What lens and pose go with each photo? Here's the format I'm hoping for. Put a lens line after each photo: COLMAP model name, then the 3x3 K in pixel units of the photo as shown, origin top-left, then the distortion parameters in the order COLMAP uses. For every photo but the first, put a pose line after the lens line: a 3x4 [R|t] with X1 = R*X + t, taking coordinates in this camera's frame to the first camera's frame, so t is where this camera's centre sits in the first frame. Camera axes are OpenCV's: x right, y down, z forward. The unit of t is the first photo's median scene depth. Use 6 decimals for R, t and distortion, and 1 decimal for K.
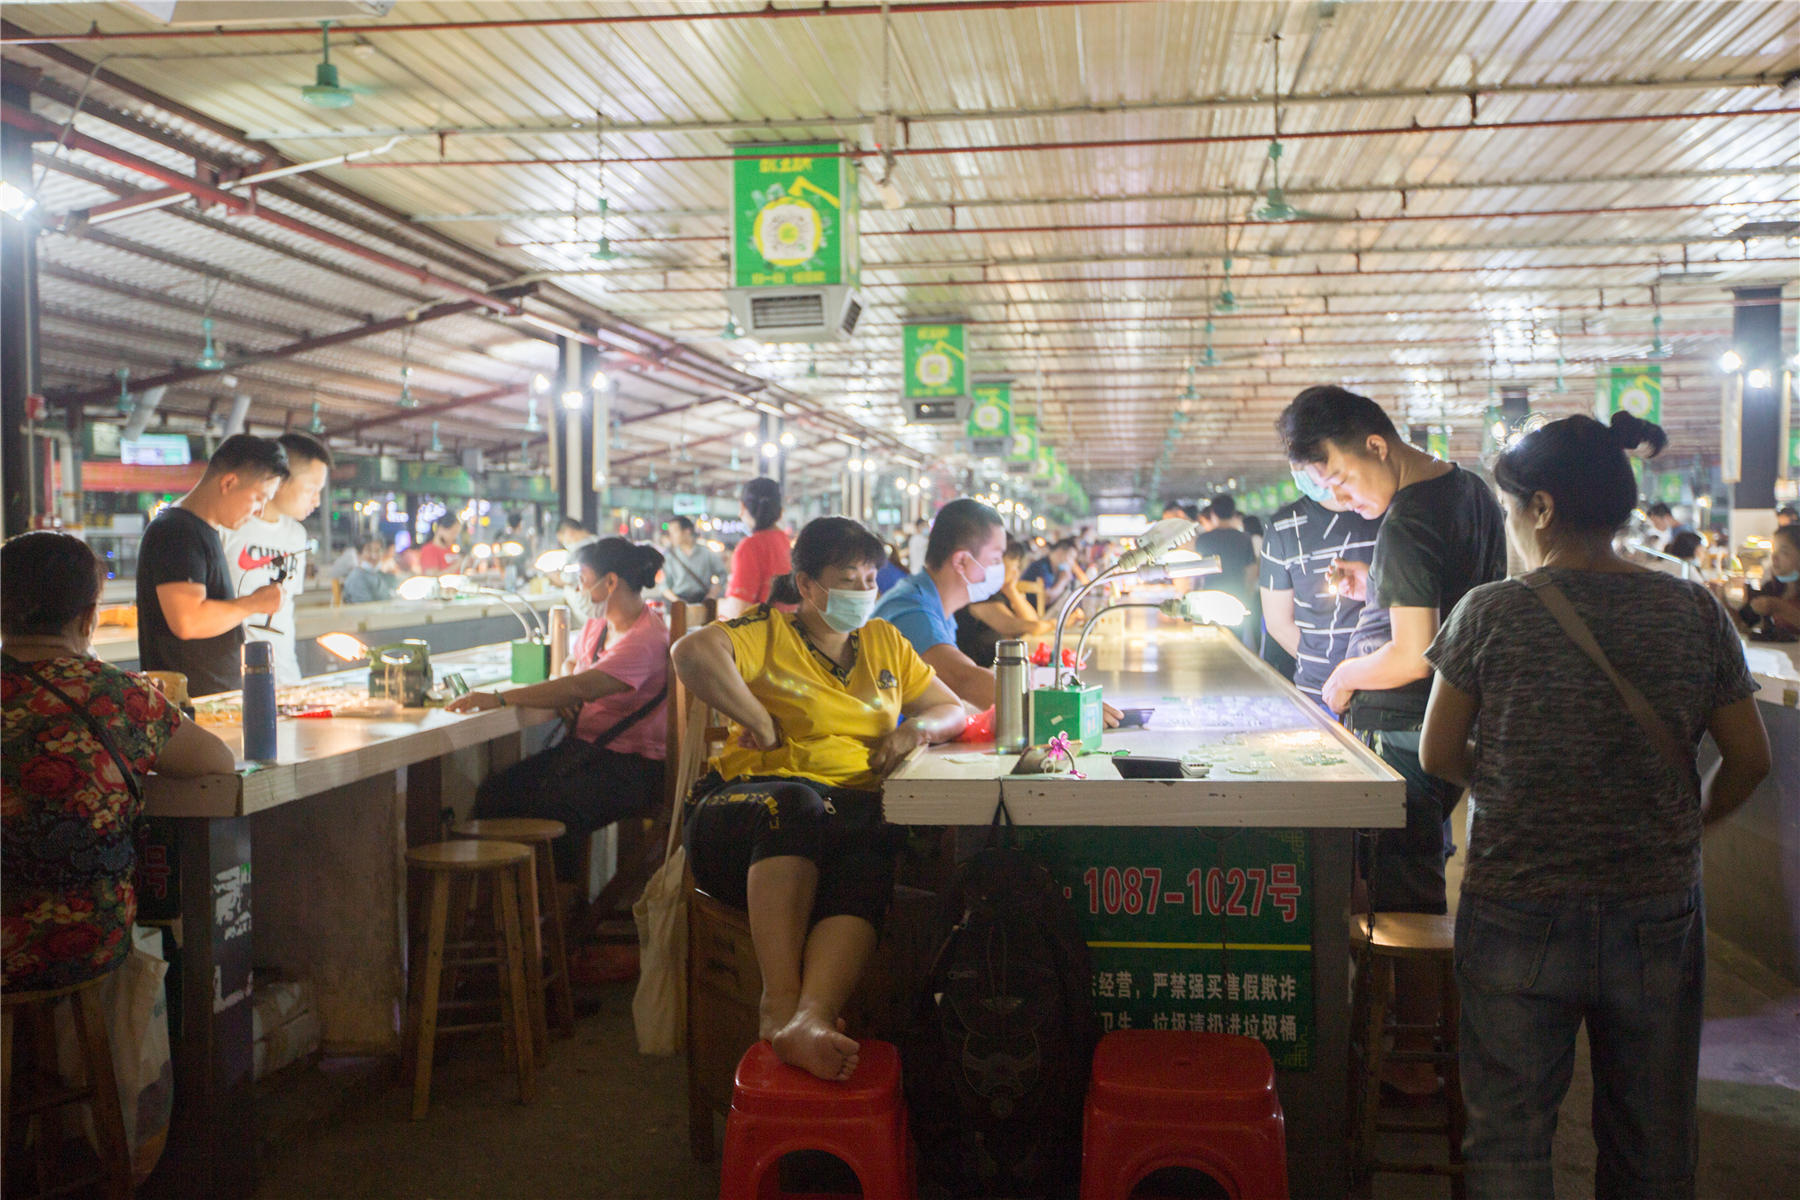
lens RADIAL K [[1784.9, 0, 900.0], [0, 1784.9, 600.0], [0, 0, 1]] dist [0.073419, 0.000750]
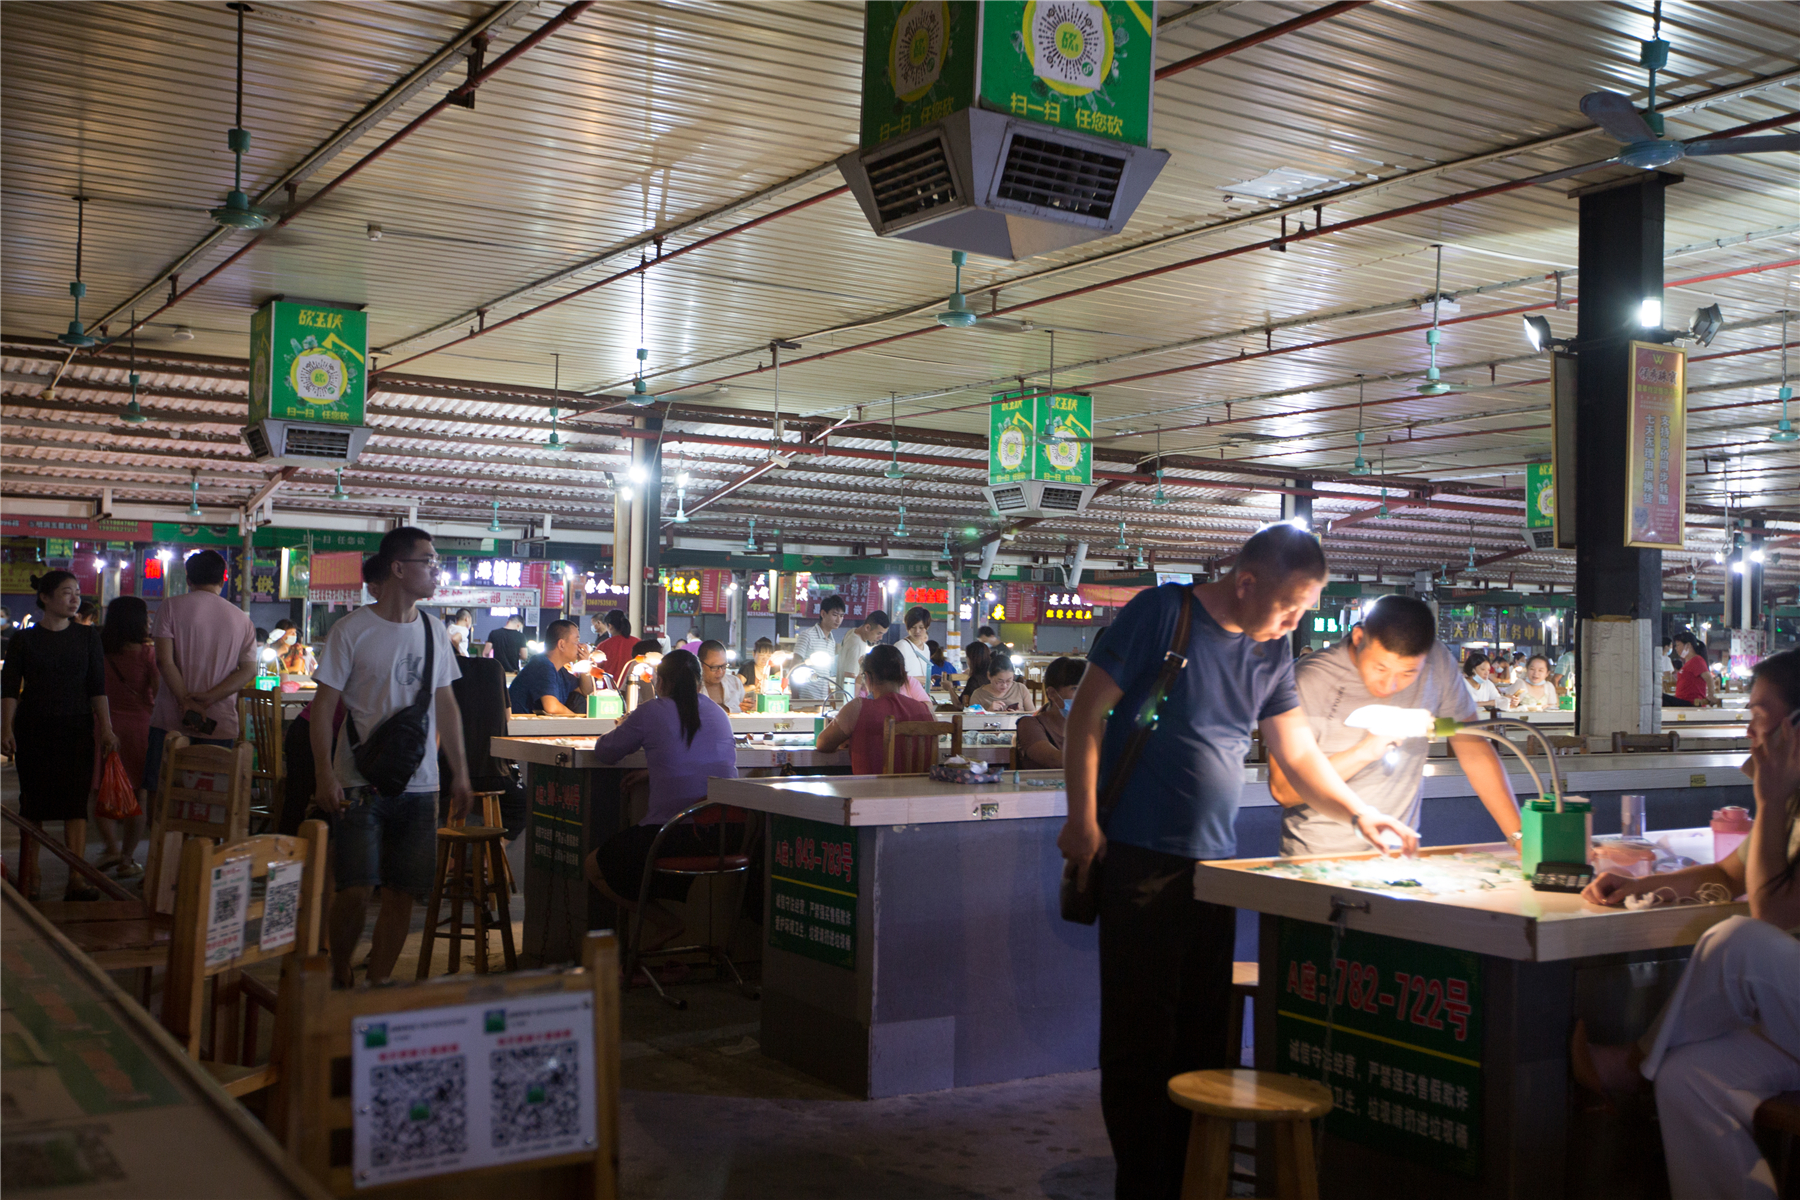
lens RADIAL K [[1784.9, 0, 900.0], [0, 1784.9, 600.0], [0, 0, 1]] dist [0.073419, 0.000750]
pose [[0.642056, 0.008448, -0.766611, 0.830910], [-0.047720, 0.998441, -0.028964, -0.036368], [0.765171, 0.055179, 0.641458, 0.025617]]
